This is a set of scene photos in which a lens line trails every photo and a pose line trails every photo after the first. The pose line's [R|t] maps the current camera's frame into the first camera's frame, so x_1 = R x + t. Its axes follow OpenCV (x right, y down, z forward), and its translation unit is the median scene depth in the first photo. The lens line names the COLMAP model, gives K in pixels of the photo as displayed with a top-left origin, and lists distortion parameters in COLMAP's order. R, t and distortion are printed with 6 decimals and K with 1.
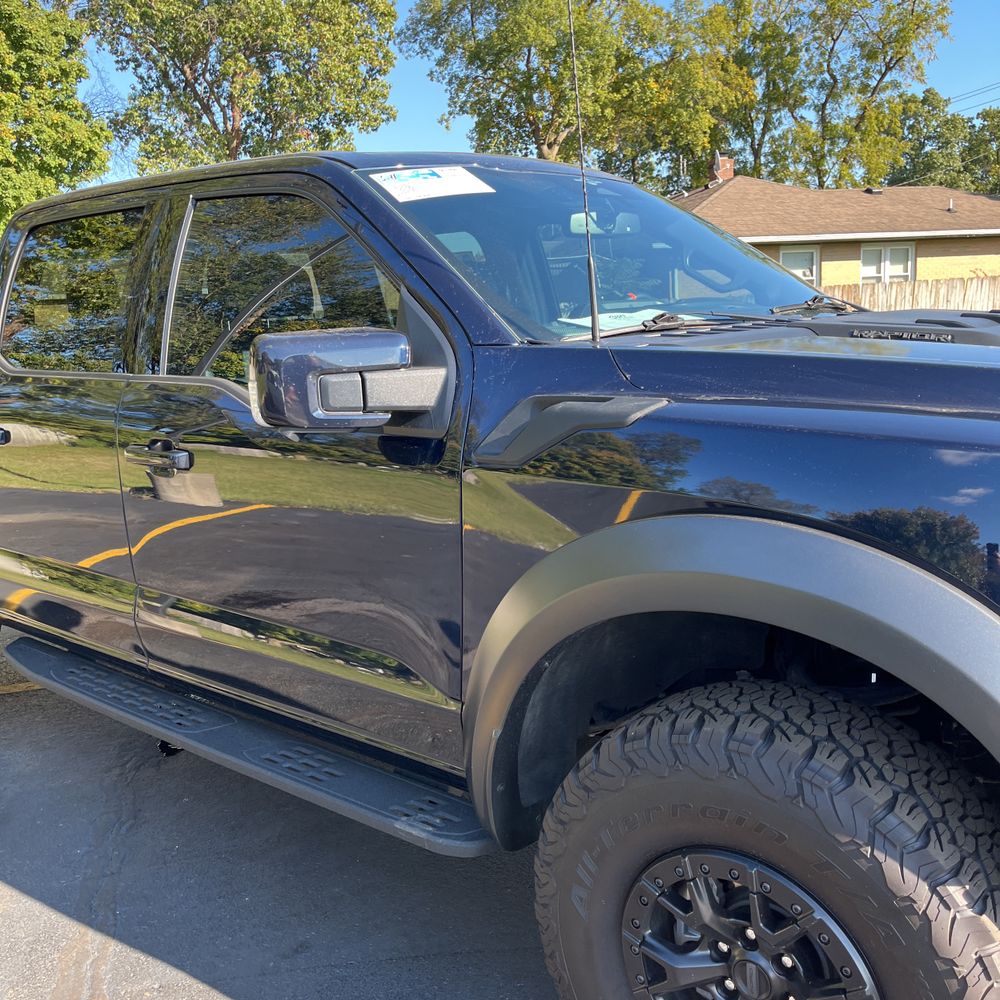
lens RADIAL K [[1025.2, 0, 494.9], [0, 1025.2, 492.7], [0, 0, 1]] dist [0.022863, 0.000000]
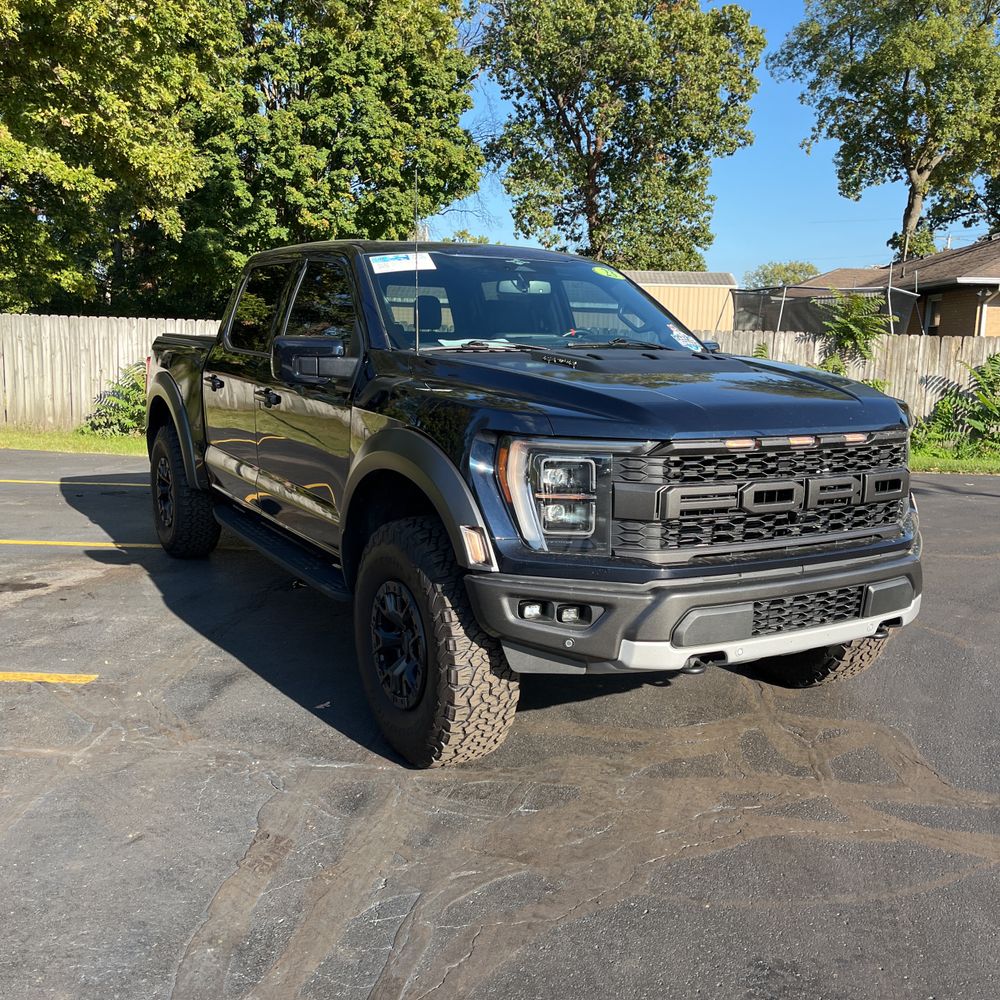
lens RADIAL K [[1025.2, 0, 492.7], [0, 1025.2, 506.2], [0, 0, 1]] dist [0.022863, 0.000000]
pose [[0.935967, 0.126863, -0.328437, 0.041485], [-0.127182, 0.991665, 0.020606, 0.004171], [0.328314, 0.022485, 0.944301, -0.037647]]
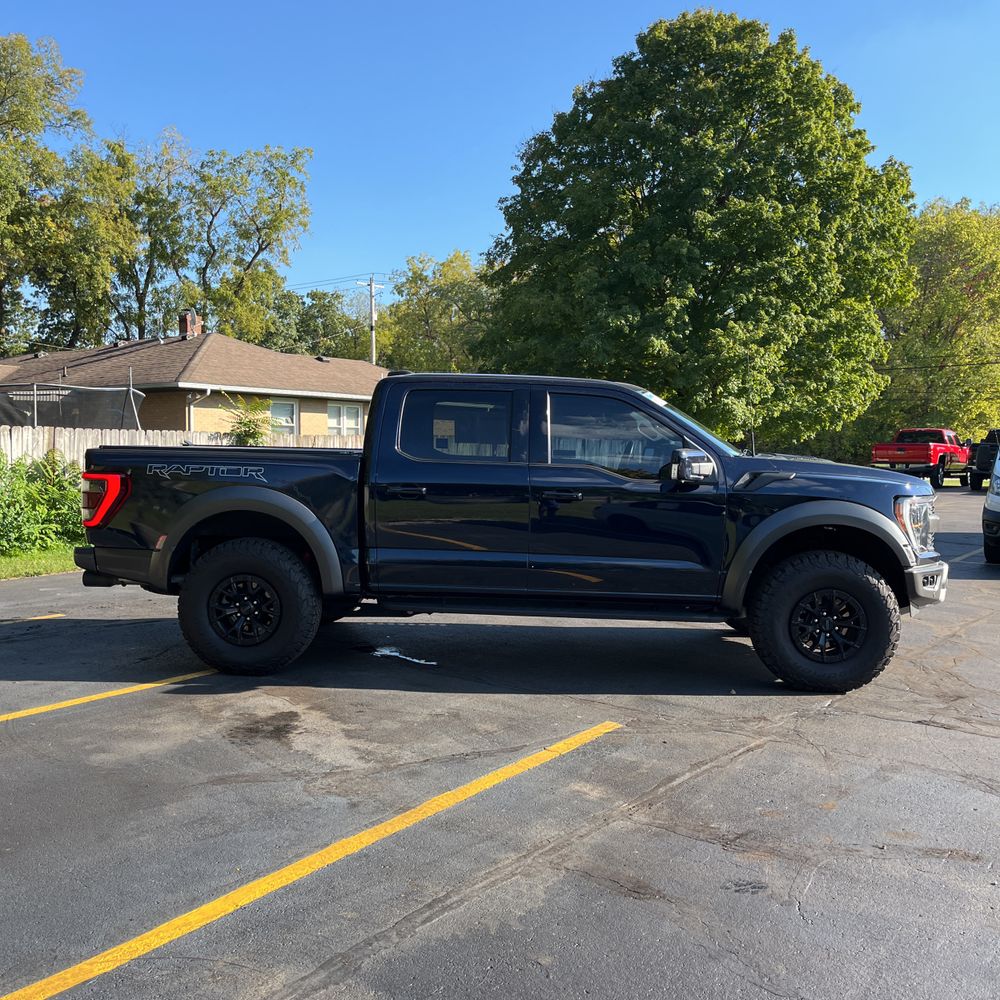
lens RADIAL K [[1025.2, 0, 505.0], [0, 1025.2, 499.5], [0, 0, 1]] dist [0.022863, 0.000000]
pose [[0.795774, 0.027017, 0.604990, -0.110751], [0.051602, 0.992346, -0.112190, 0.013886], [-0.603391, 0.120497, 0.788289, -0.048403]]
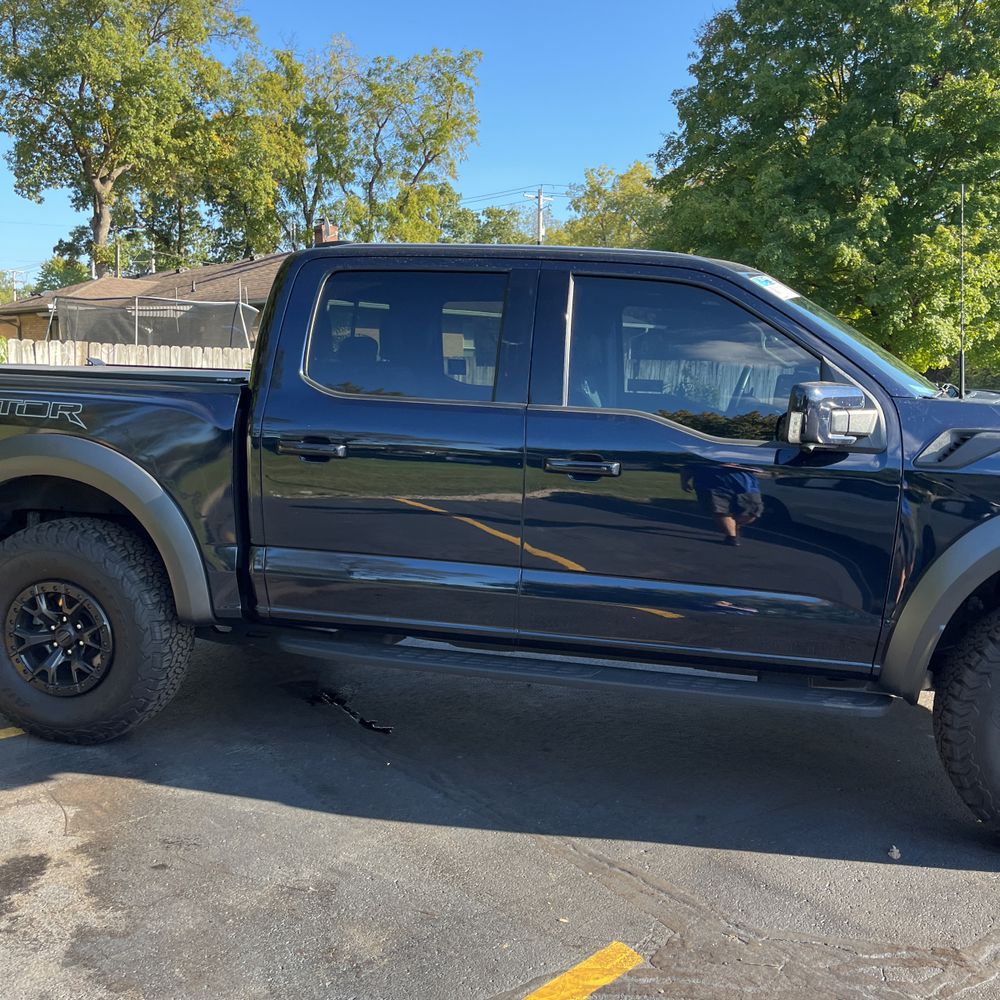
lens RADIAL K [[1025.2, 0, 510.1], [0, 1025.2, 502.8], [0, 0, 1]] dist [0.022863, 0.000000]
pose [[0.886216, 0.009384, 0.463177, -0.059757], [0.010869, 0.999099, -0.041037, 0.003845], [-0.463144, 0.041402, 0.885315, -0.007432]]
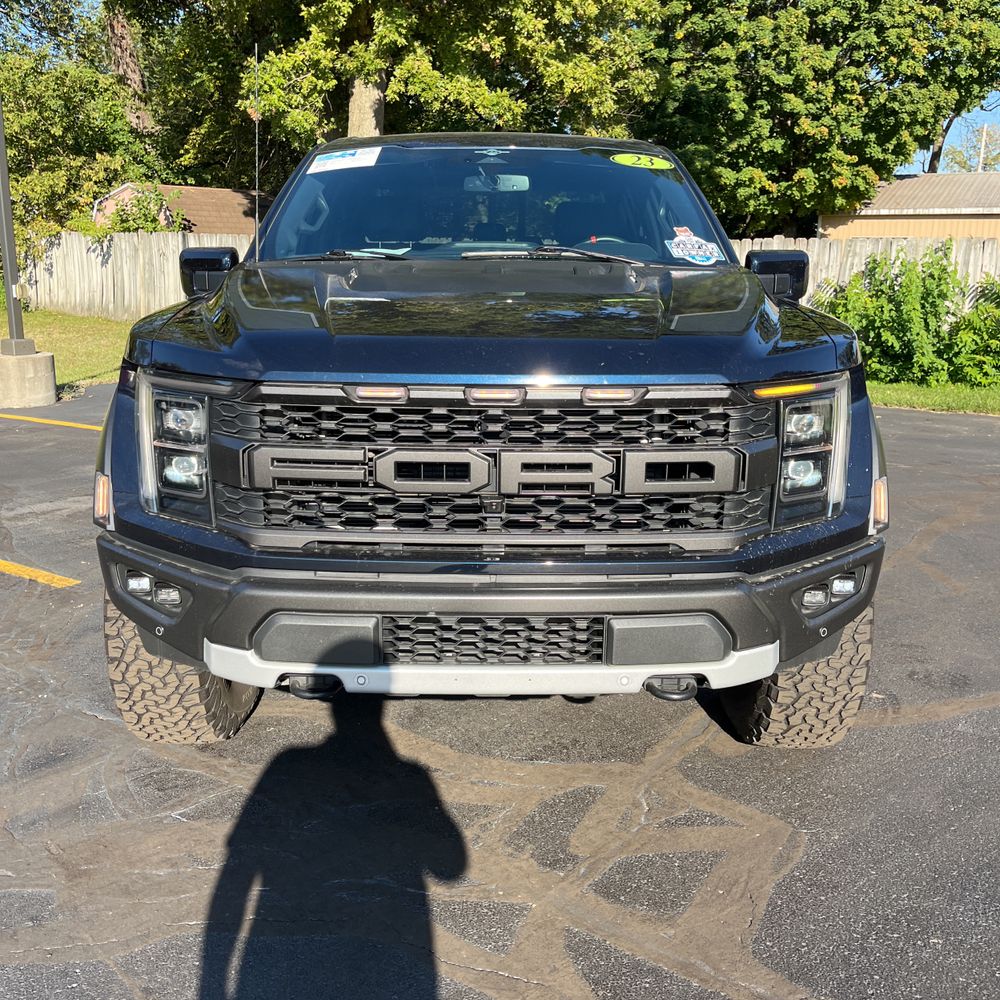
lens RADIAL K [[1025.2, 0, 489.8], [0, 1025.2, 503.3], [0, 0, 1]] dist [0.022863, 0.000000]
pose [[0.640156, 0.240598, -0.729598, 0.075395], [-0.173301, 0.970440, 0.167965, -0.005058], [0.748443, 0.018917, 0.662929, 0.006569]]
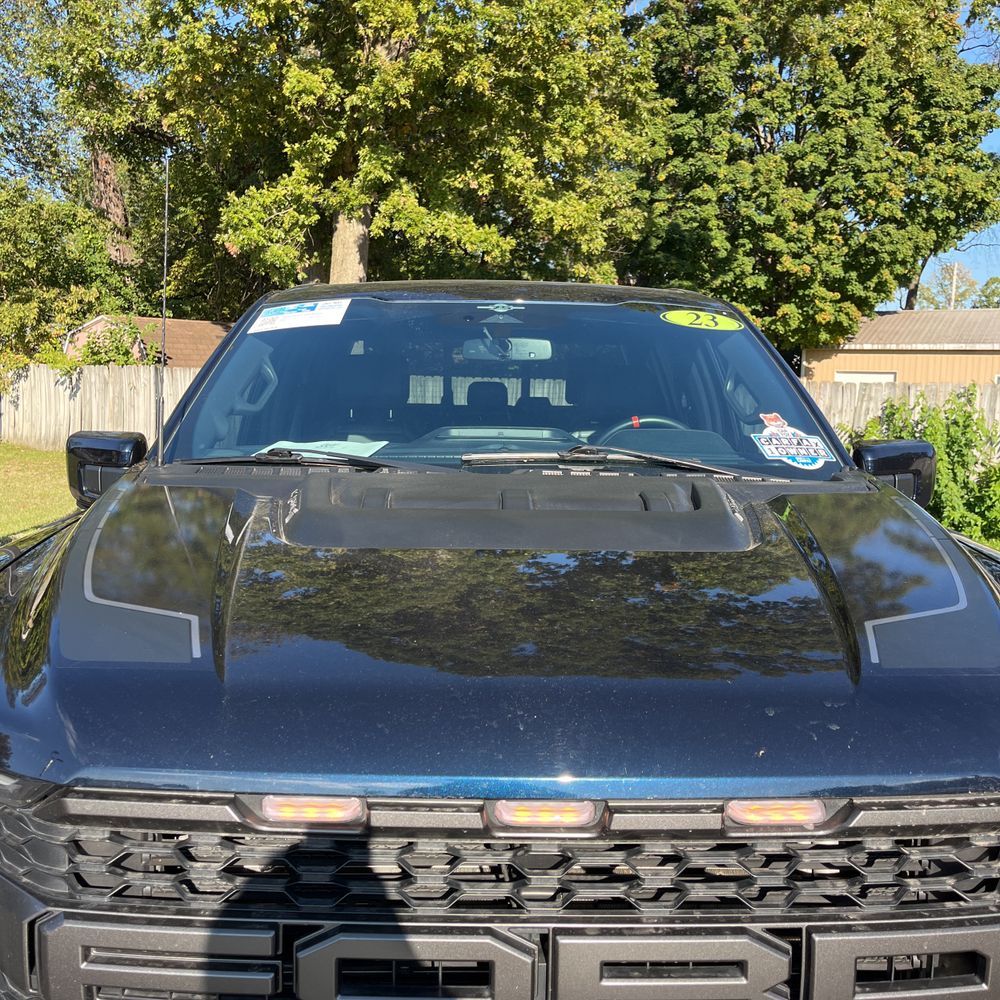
lens RADIAL K [[1025.2, 0, 493.2], [0, 1025.2, 496.2], [0, 0, 1]] dist [0.022863, 0.000000]
pose [[0.655089, 0.150040, -0.740504, 0.053897], [-0.177952, 0.983152, 0.041779, -0.010267], [0.734297, 0.104405, 0.670752, 0.021671]]
